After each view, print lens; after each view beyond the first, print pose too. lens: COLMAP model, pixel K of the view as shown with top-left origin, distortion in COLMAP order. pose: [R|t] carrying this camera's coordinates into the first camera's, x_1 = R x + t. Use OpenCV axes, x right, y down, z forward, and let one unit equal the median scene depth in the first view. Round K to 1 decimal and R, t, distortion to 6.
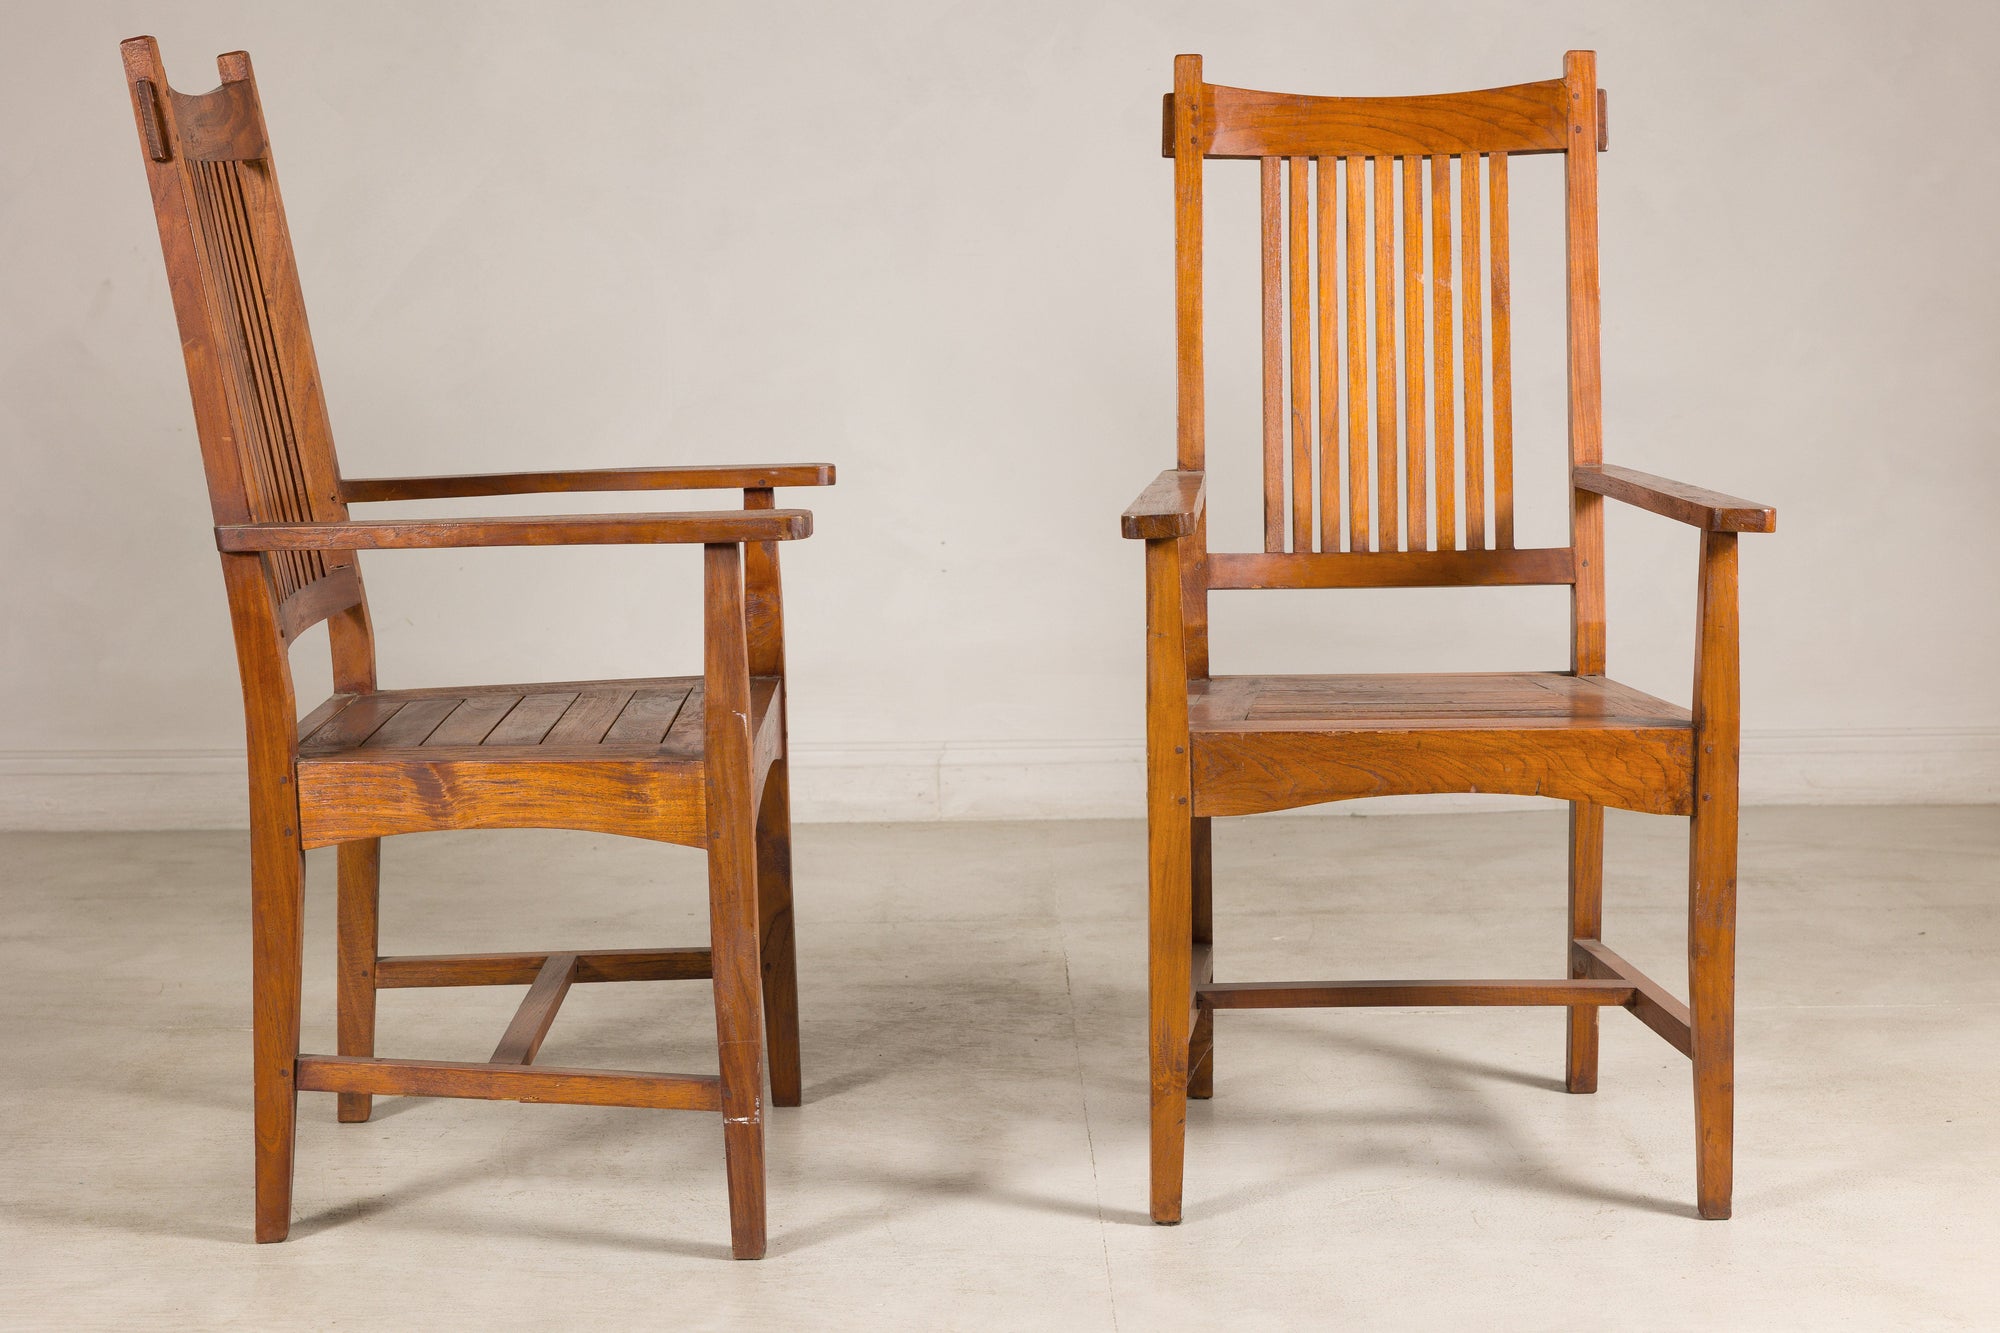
lens RADIAL K [[3412.6, 0, 986.5], [0, 3412.6, 651.4], [0, 0, 1]] dist [0.000860, 0.000000]
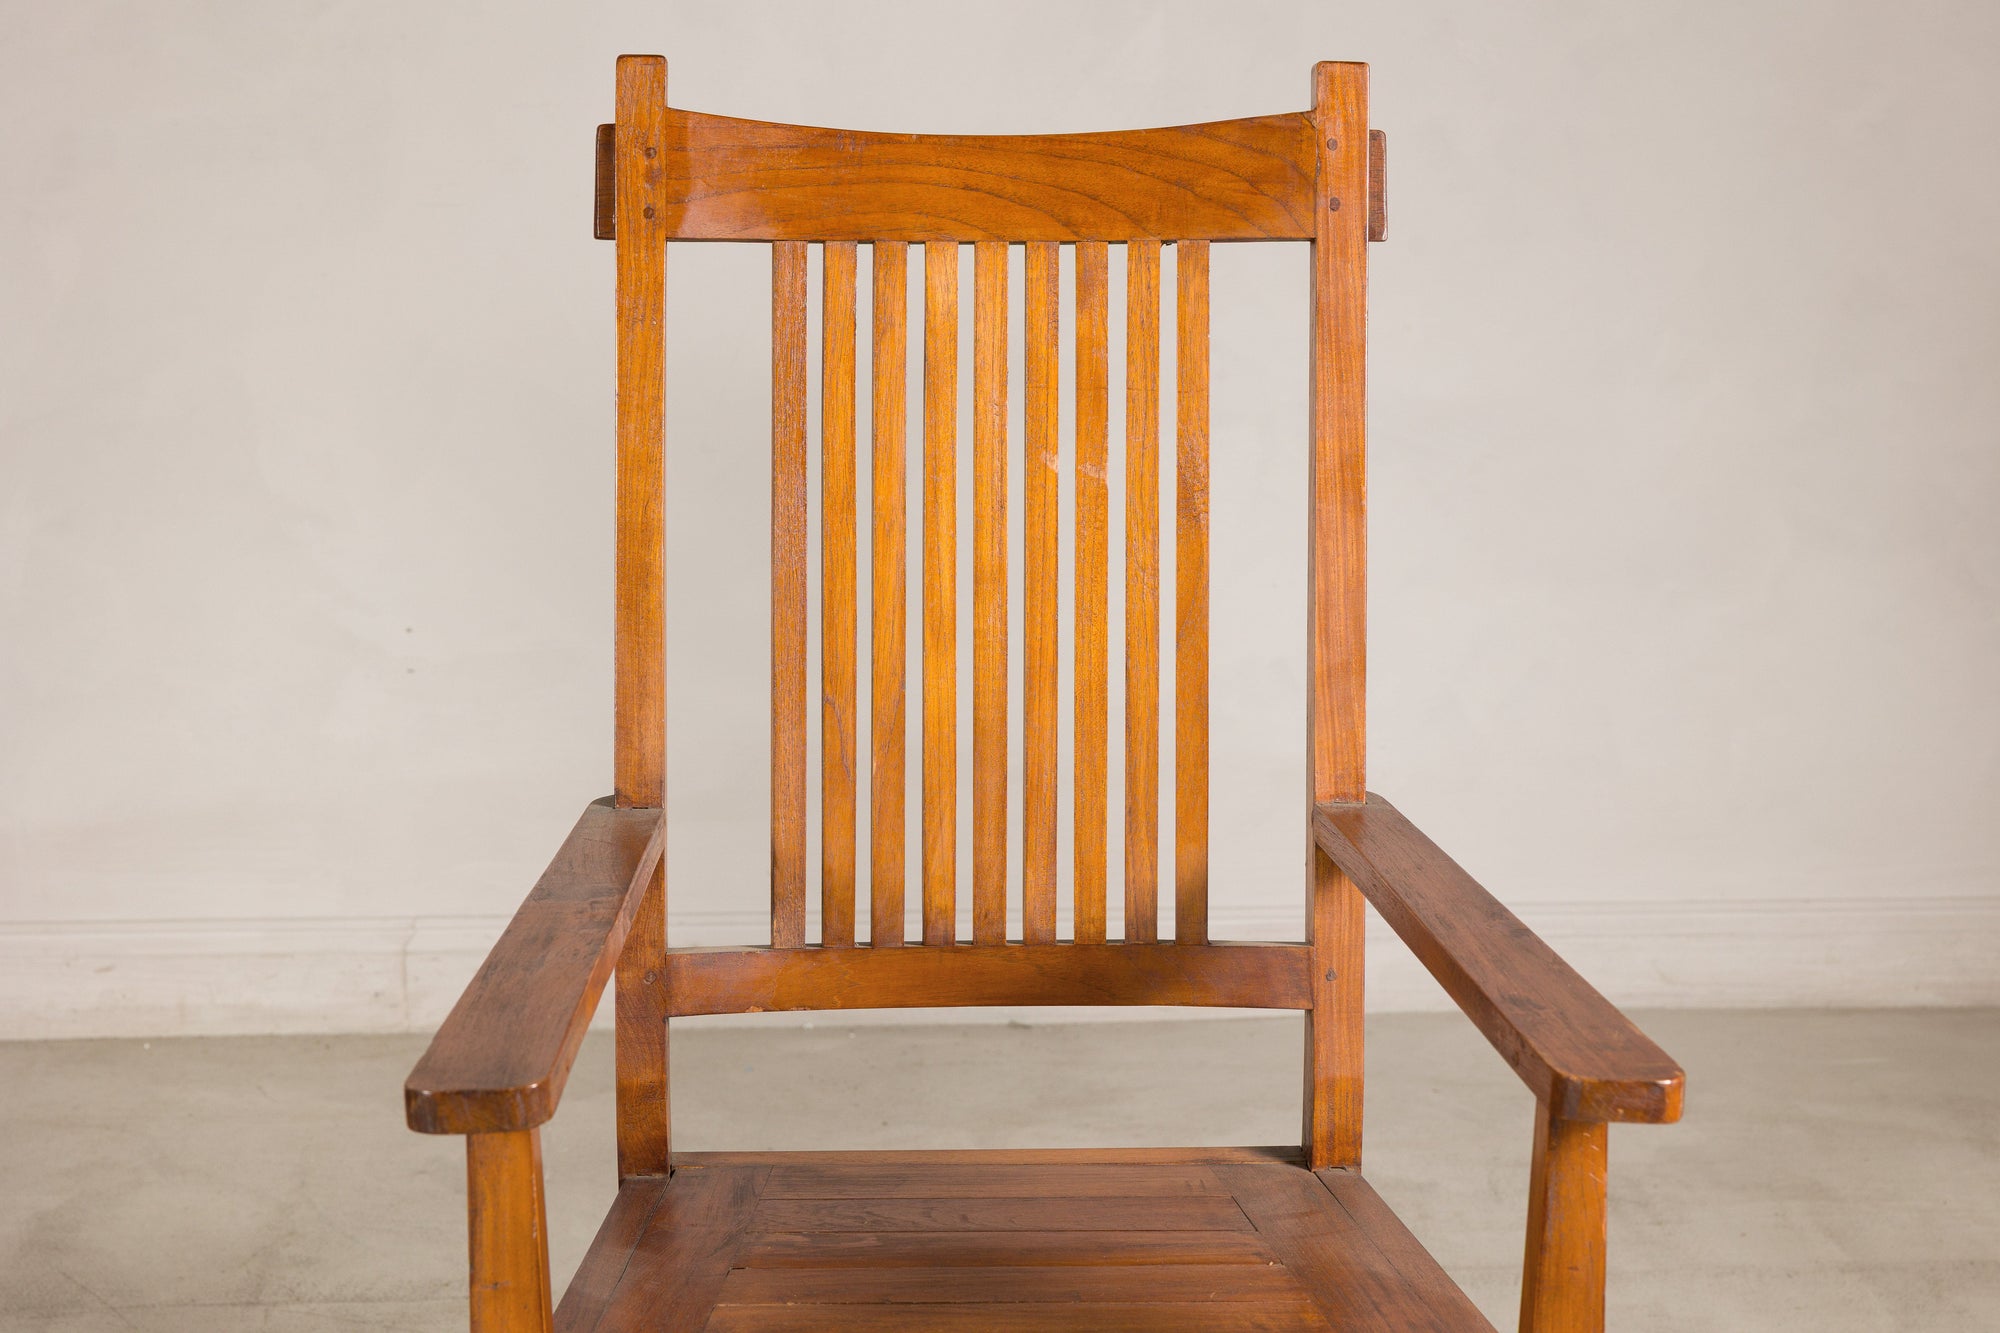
lens RADIAL K [[3576.1, 0, 1018.9], [0, 3576.1, 603.7], [0, 0, 1]] dist [0.003114, 0.000000]
pose [[0.997227, 0.007525, 0.074044, 0.078064], [-0.013239, 0.996945, 0.076978, -0.131722], [-0.073239, -0.077744, 0.994280, 0.410973]]
